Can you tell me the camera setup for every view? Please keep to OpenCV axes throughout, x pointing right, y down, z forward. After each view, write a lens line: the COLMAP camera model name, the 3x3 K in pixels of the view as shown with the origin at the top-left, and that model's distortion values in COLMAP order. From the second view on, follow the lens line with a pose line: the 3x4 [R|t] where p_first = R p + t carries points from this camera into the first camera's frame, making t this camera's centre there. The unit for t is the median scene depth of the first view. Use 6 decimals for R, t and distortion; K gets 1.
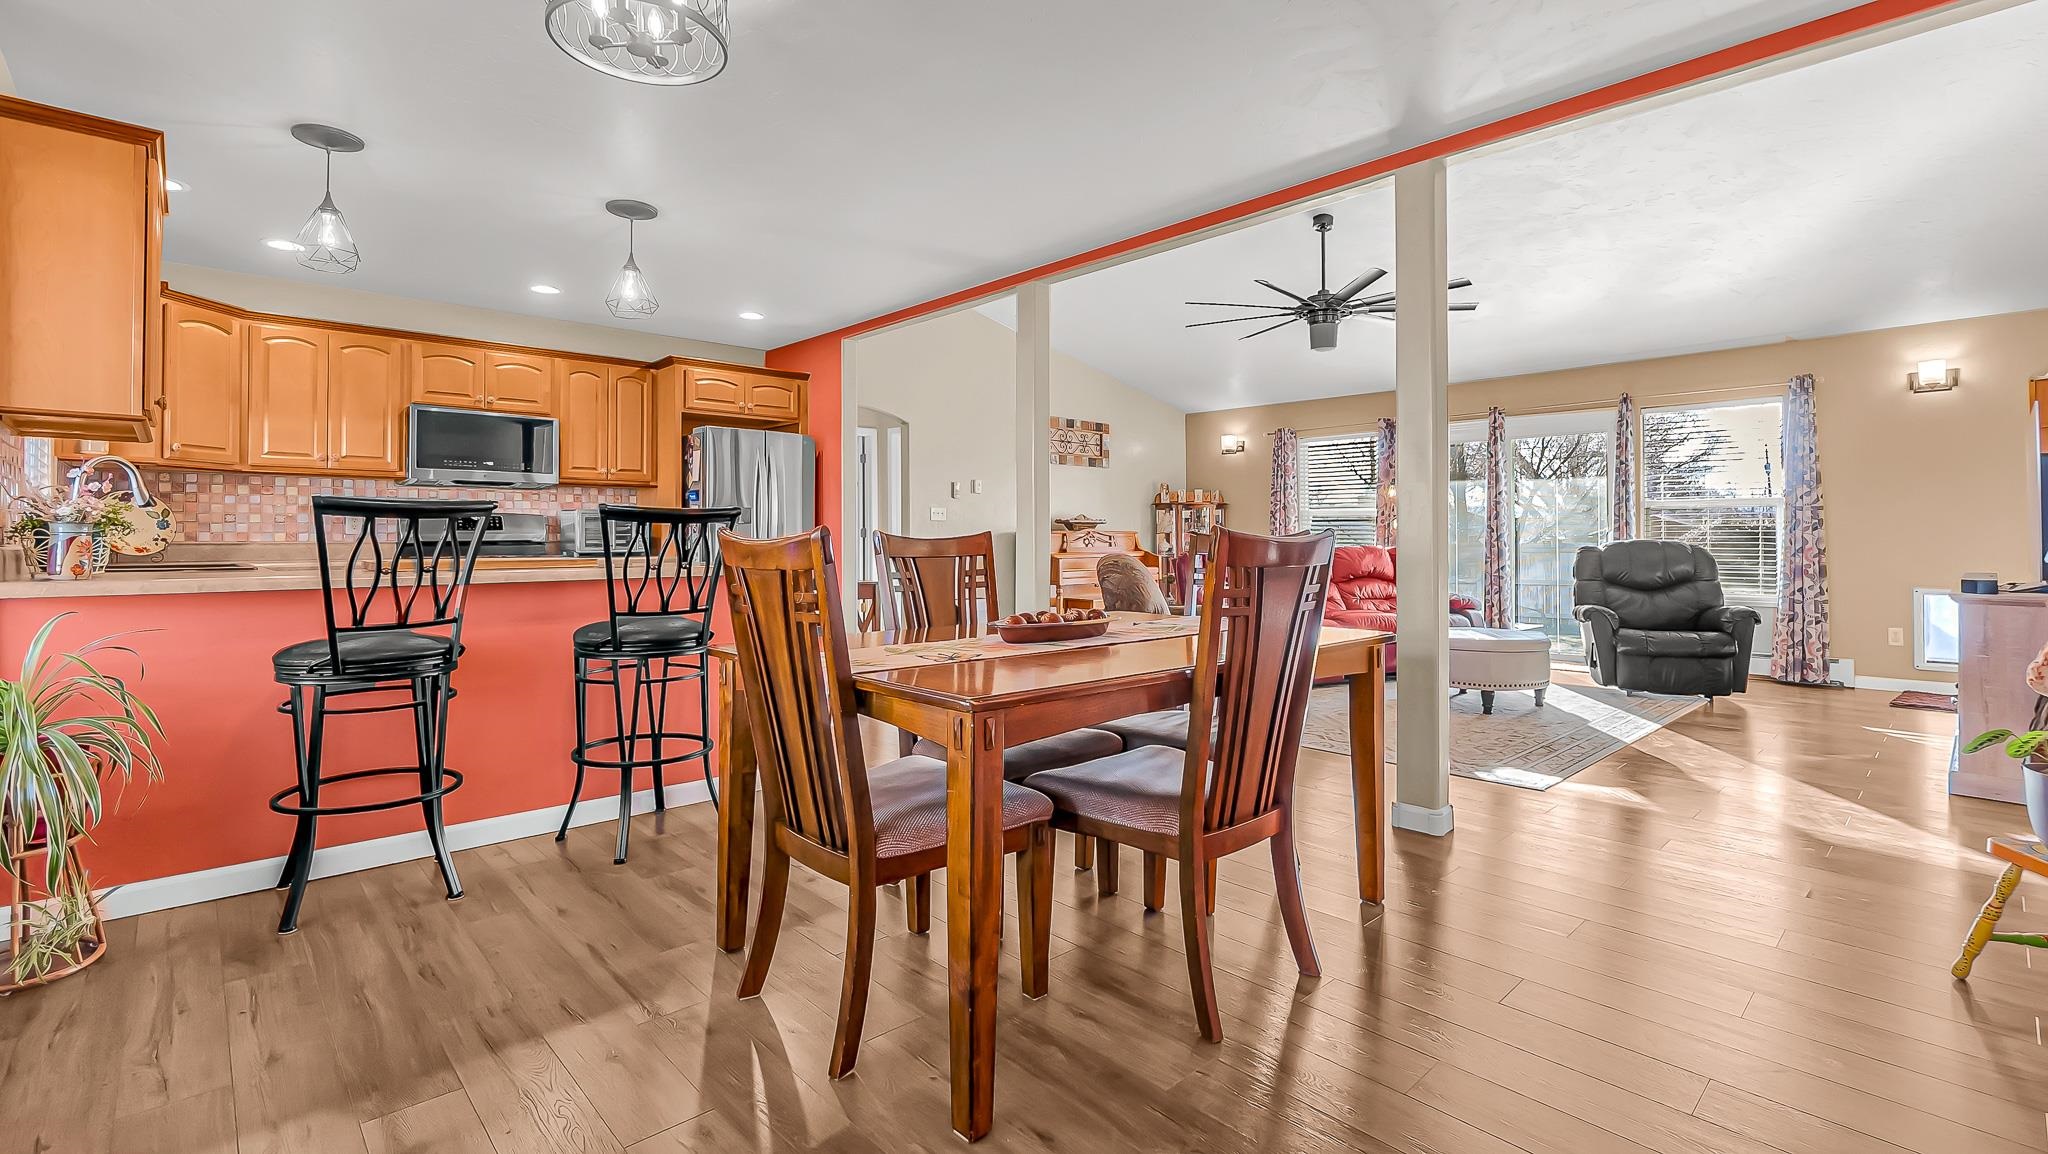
lens RADIAL K [[899.7, 0, 1020.3], [0, 899.7, 526.6], [0, 0, 1]] dist [0.000691, 0.000394]
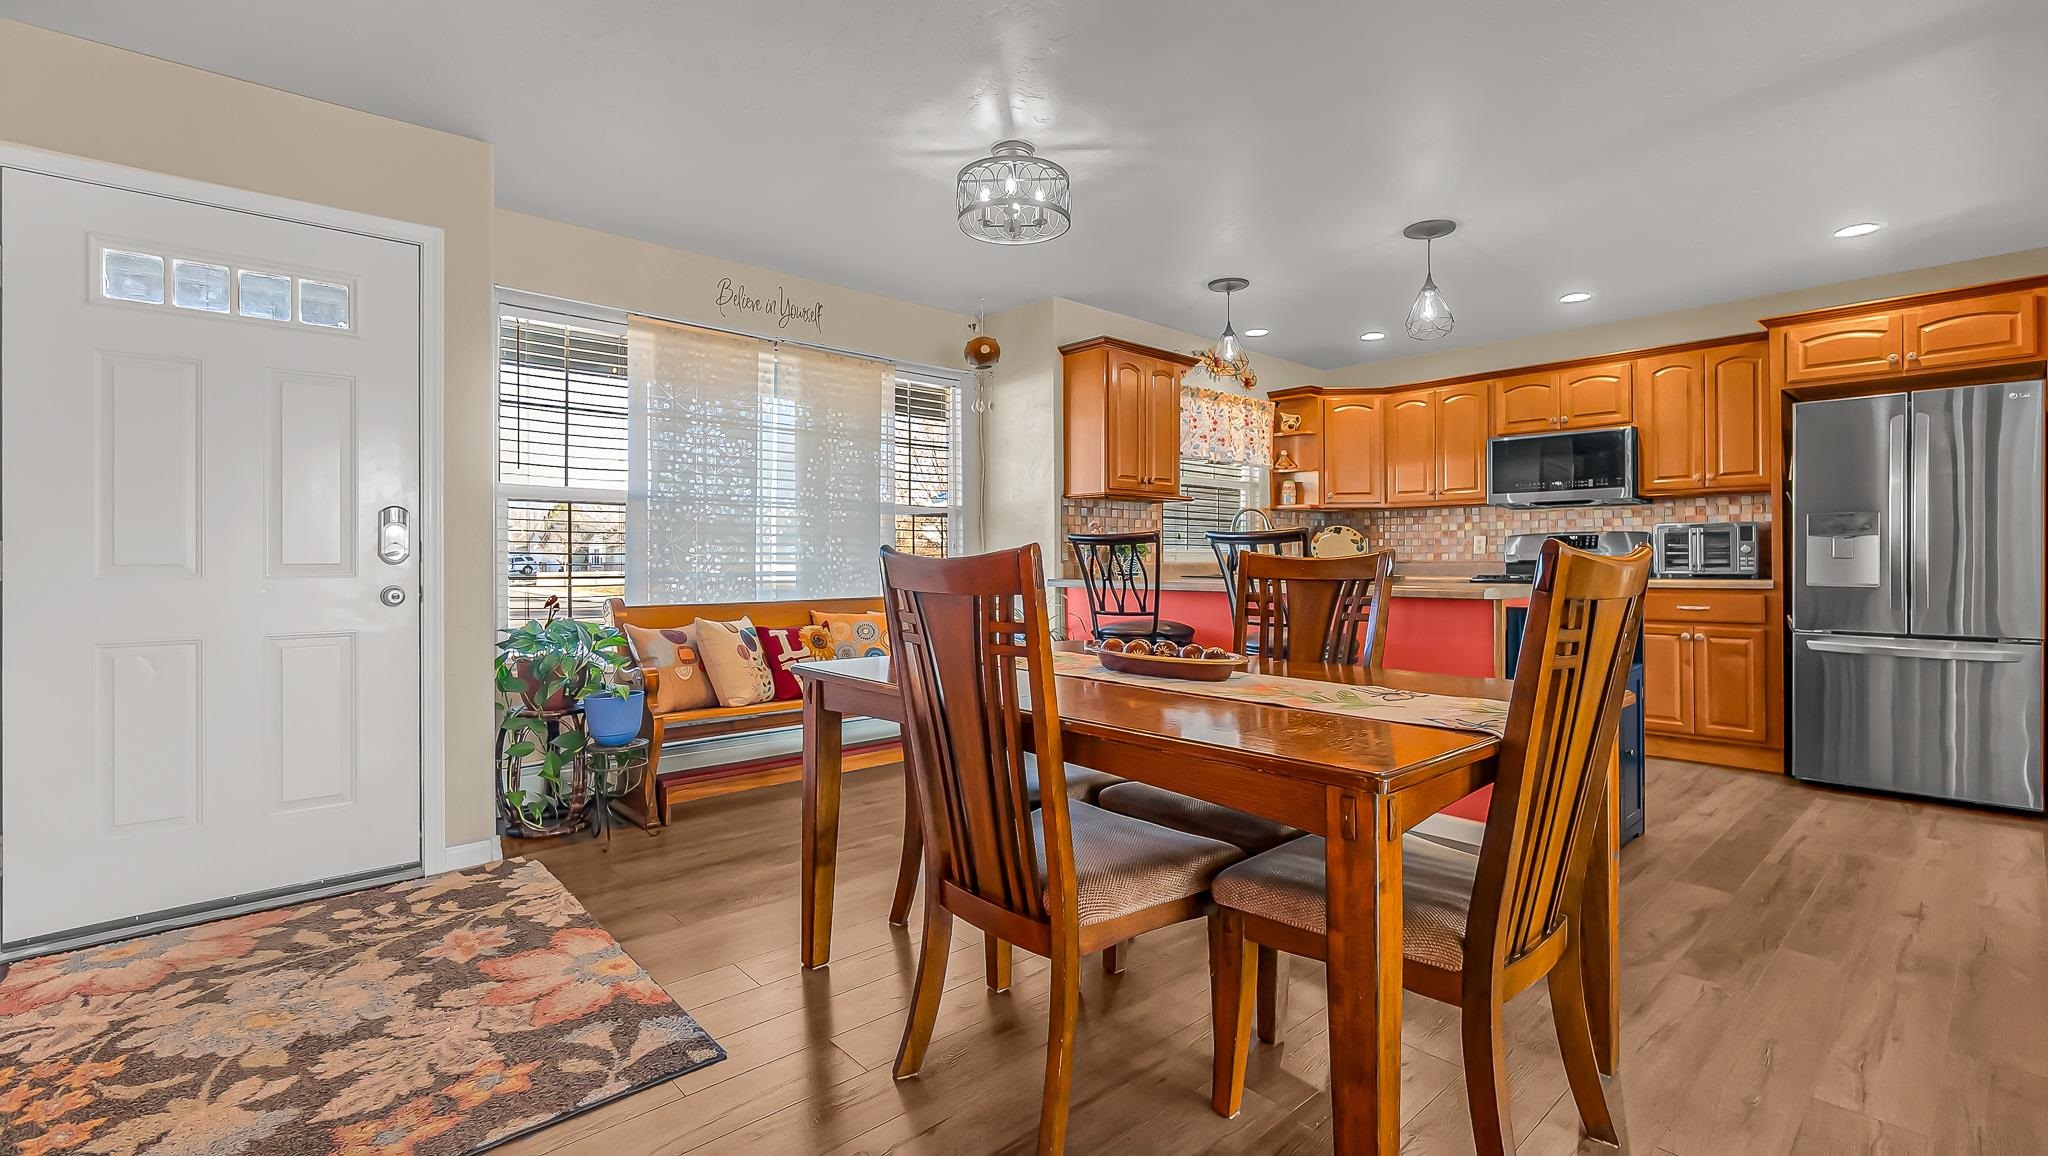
lens RADIAL K [[885.3, 0, 997.1], [0, 885.3, 571.0], [0, 0, 1]] dist [-0.001484, -0.000106]
pose [[-0.023717, 0.014542, -0.999613, 0.439704], [0.013077, 0.999813, 0.014235, 0.006226], [0.999633, -0.012734, -0.023903, 0.411279]]
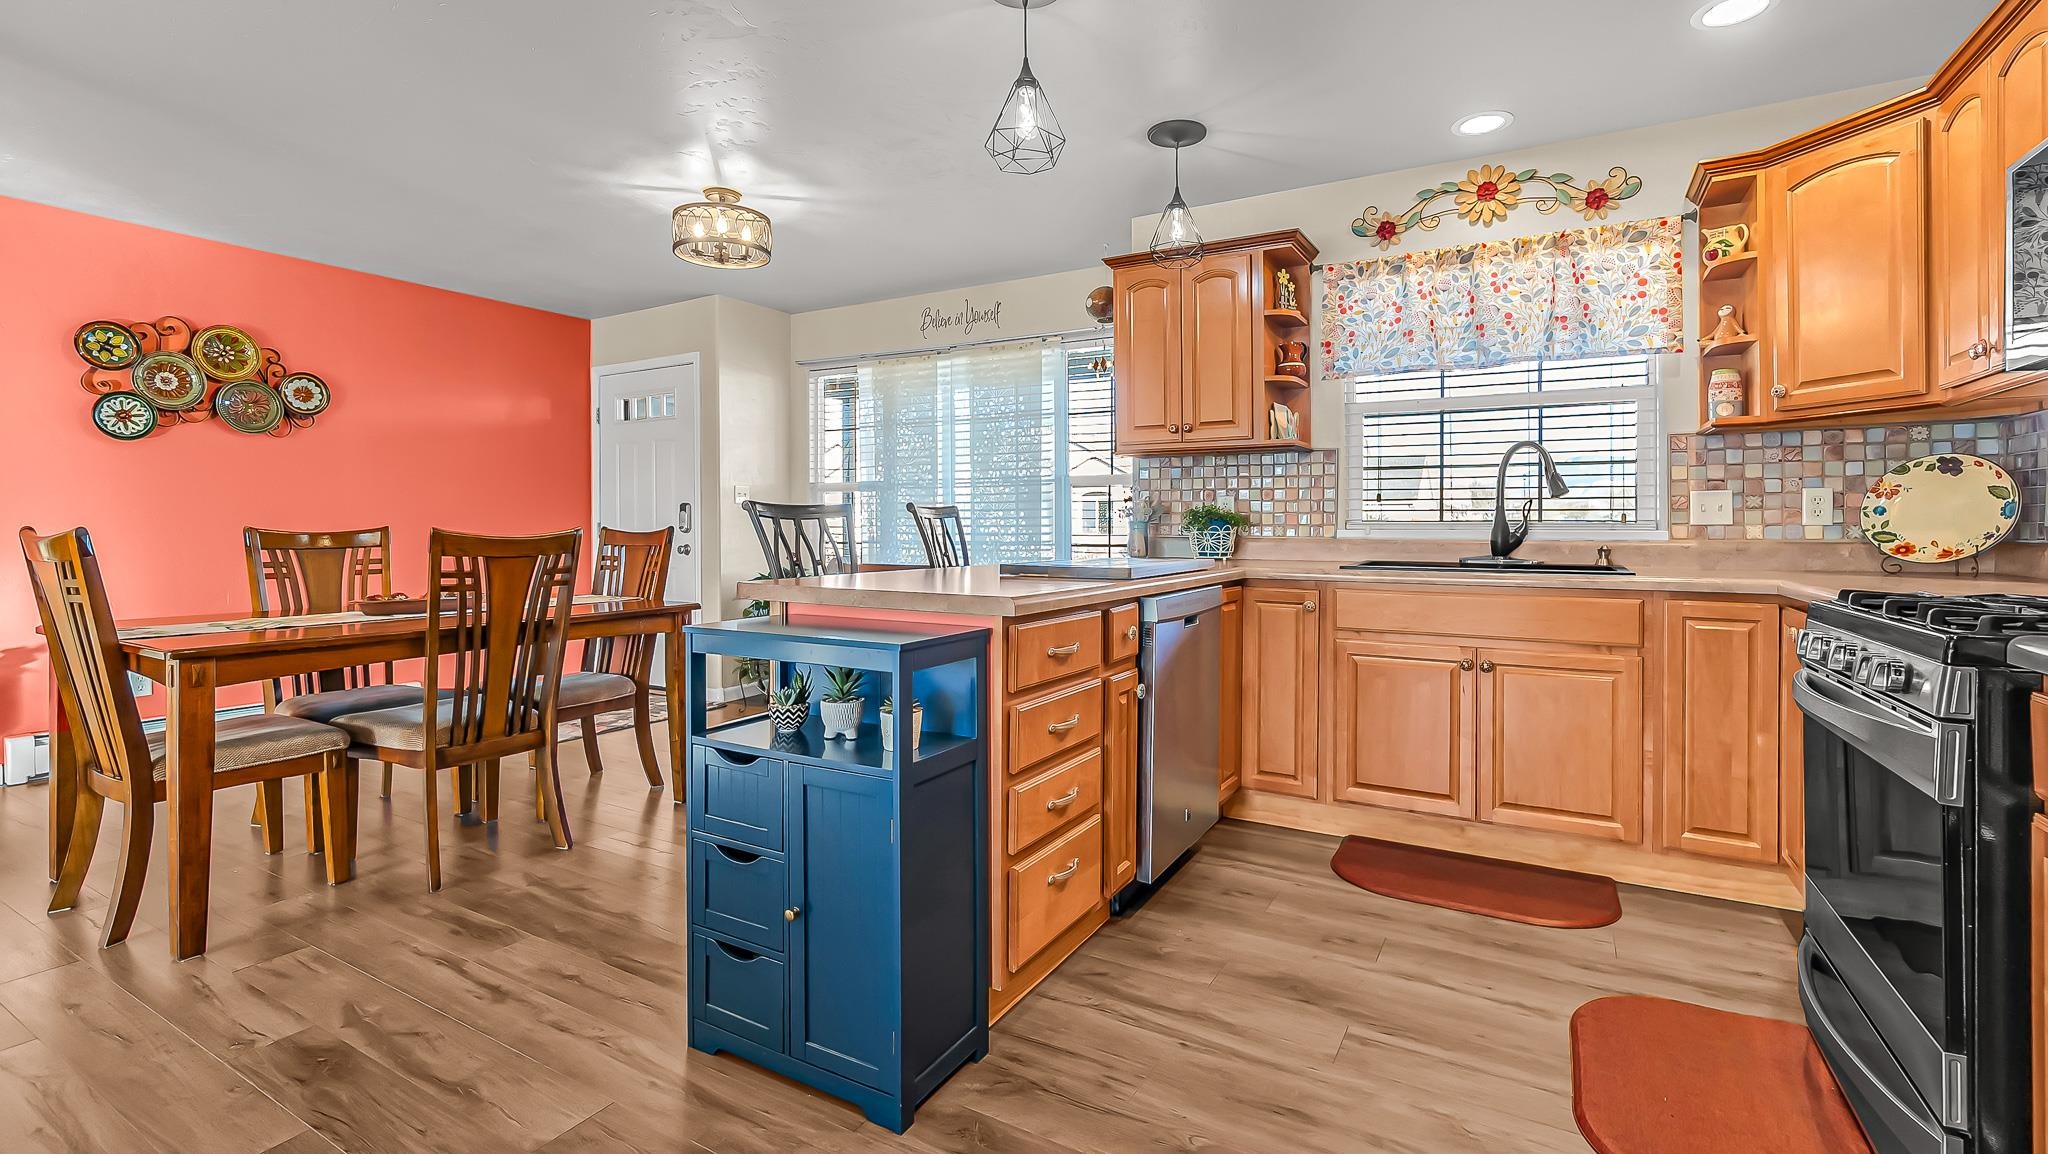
lens RADIAL K [[899.7, 0, 1020.3], [0, 899.7, 526.6], [0, 0, 1]] dist [0.000691, 0.000394]
pose [[-0.954592, -0.003005, -0.297902, -0.197076], [0.000564, 0.999929, -0.011892, 0.011867], [0.297916, -0.011520, -0.954522, 1.213215]]
